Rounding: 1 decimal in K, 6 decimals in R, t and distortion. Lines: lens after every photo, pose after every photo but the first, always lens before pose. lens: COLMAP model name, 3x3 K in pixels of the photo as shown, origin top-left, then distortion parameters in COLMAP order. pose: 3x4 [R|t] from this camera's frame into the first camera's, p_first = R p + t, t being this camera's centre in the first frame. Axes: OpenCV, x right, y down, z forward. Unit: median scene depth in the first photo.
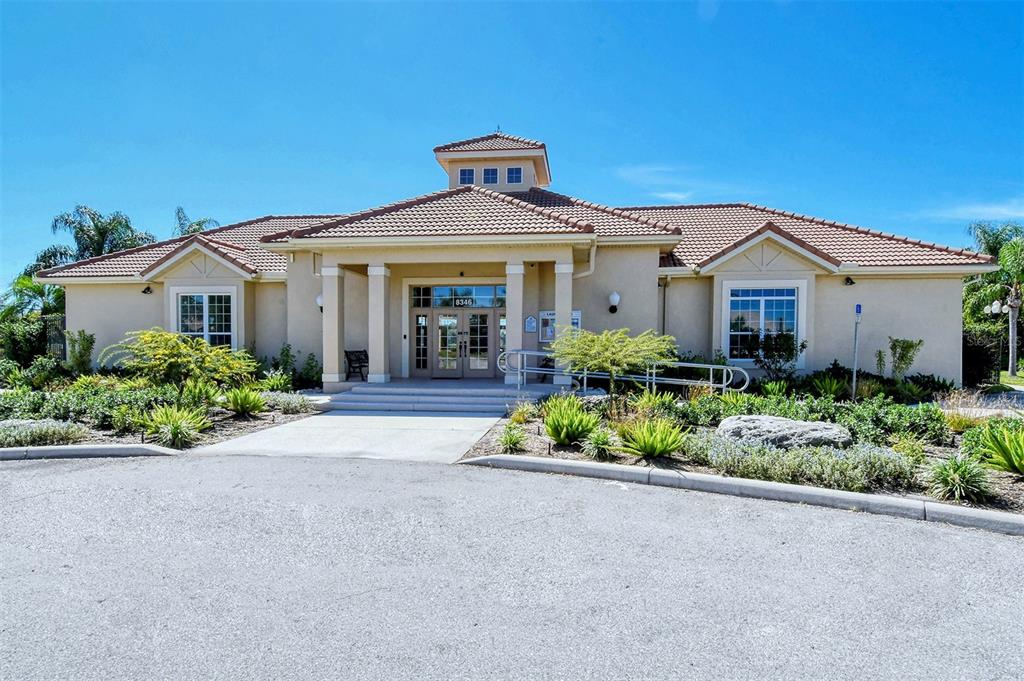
lens RADIAL K [[518.4, 0, 516.7], [0, 518.4, 336.3], [0, 0, 1]] dist [0.007134, -0.001082]
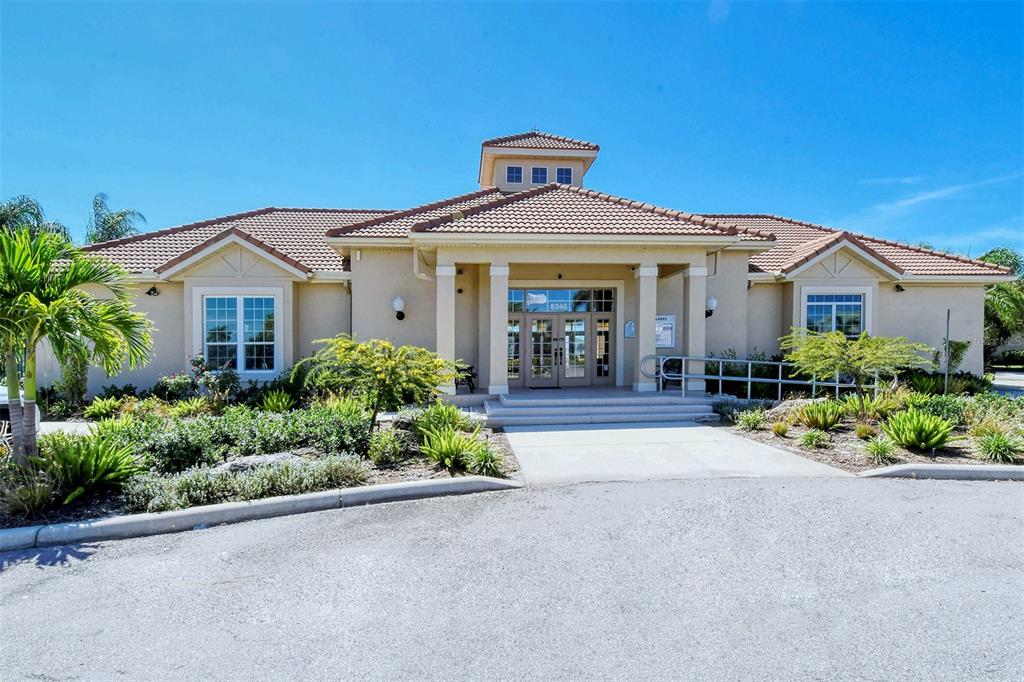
lens RADIAL K [[518.4, 0, 511.2], [0, 518.4, 344.2], [0, 0, 1]] dist [0.007134, -0.001082]
pose [[0.977811, -0.012264, 0.209128, -0.367736], [0.012515, 0.999922, 0.000124, 0.001428], [-0.209113, 0.002496, 0.977888, 0.093365]]
